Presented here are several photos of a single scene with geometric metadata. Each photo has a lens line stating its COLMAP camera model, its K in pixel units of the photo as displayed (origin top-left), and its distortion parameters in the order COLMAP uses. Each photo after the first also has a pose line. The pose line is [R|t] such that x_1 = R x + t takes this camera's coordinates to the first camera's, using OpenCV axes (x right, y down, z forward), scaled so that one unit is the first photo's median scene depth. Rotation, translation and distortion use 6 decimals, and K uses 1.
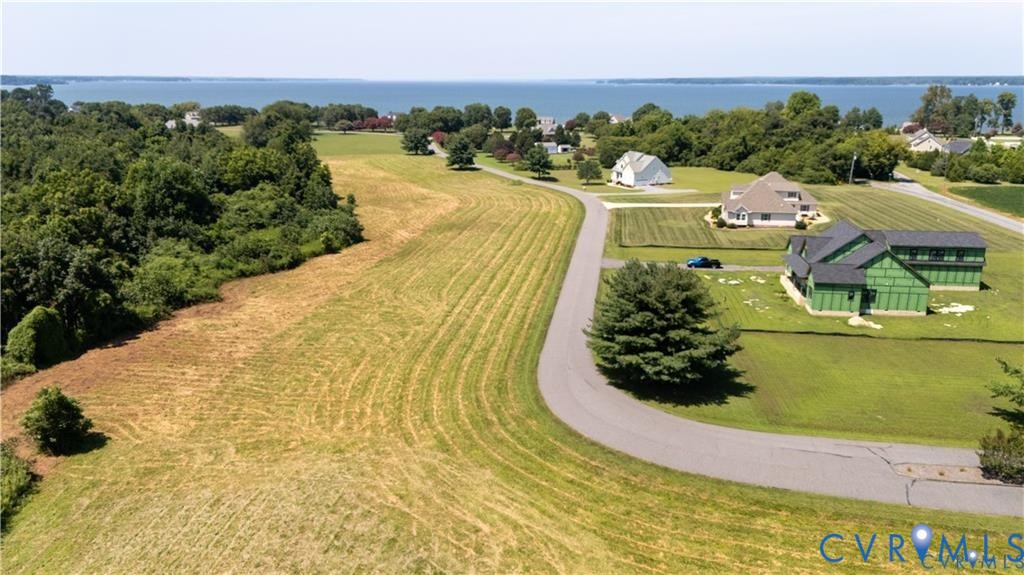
lens RADIAL K [[735.3, 0, 508.6], [0, 735.3, 306.6], [0, 0, 1]] dist [0.072606, -0.062214]
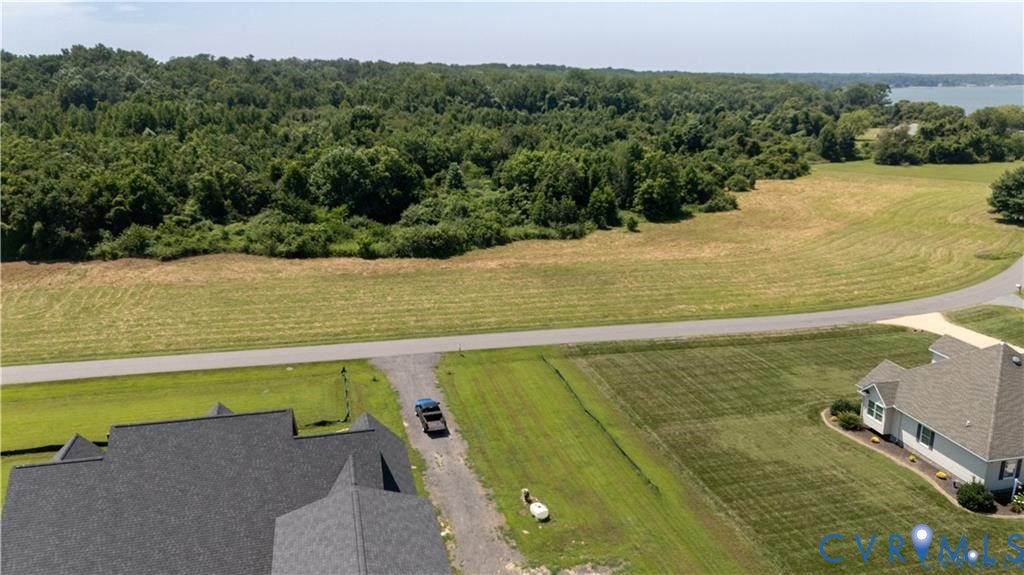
lens RADIAL K [[769.5, 0, 523.5], [0, 769.5, 290.4], [0, 0, 1]] dist [0.078788, -0.077010]
pose [[0.387977, 0.247279, -0.887878, 0.729542], [-0.274886, 0.950539, 0.144613, -0.232726], [0.879723, 0.187958, 0.436760, 0.760974]]
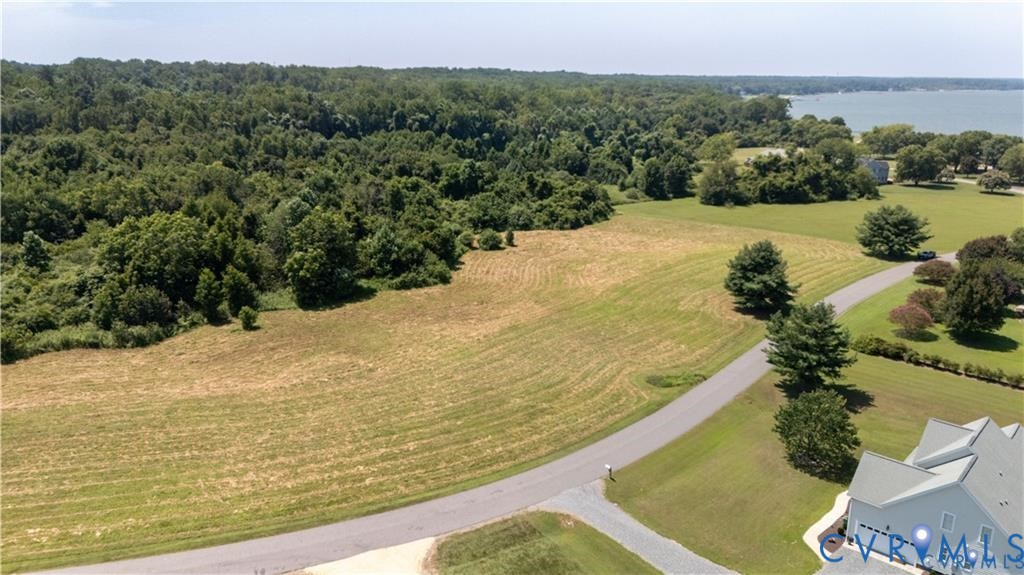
lens RADIAL K [[745.5, 0, 513.5], [0, 745.5, 317.1], [0, 0, 1]] dist [0.041483, -0.006717]
pose [[0.408049, 0.283811, -0.867725, 0.599703], [-0.279265, 0.943697, 0.177335, -0.452694], [0.869199, 0.169964, 0.464333, 1.280192]]
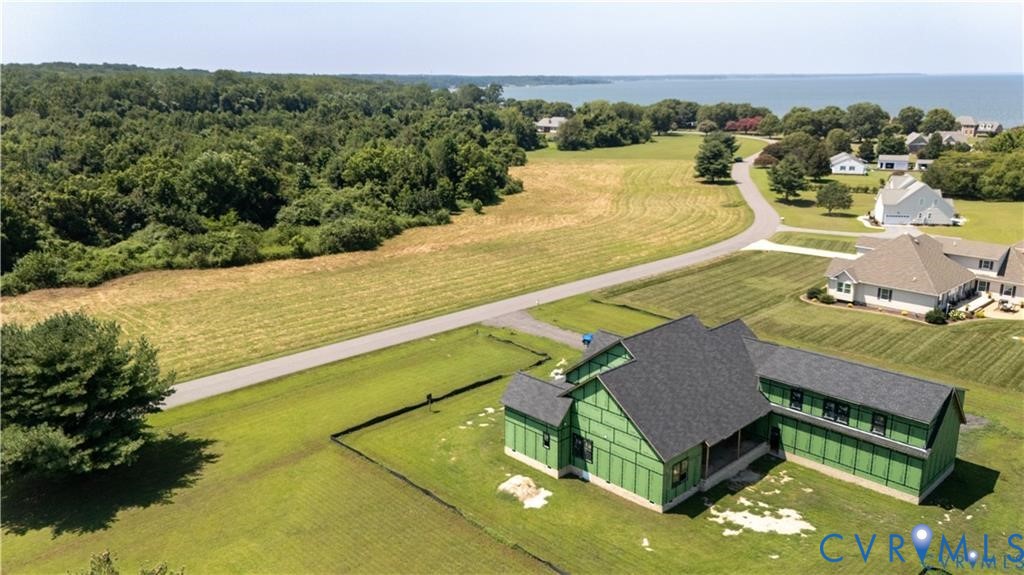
lens RADIAL K [[769.5, 0, 523.5], [0, 769.5, 290.4], [0, 0, 1]] dist [0.078788, -0.077010]
pose [[0.799460, 0.155001, -0.580377, 0.583952], [-0.170797, 0.984915, 0.027772, -0.108811], [0.575927, 0.076924, 0.813874, 0.354440]]
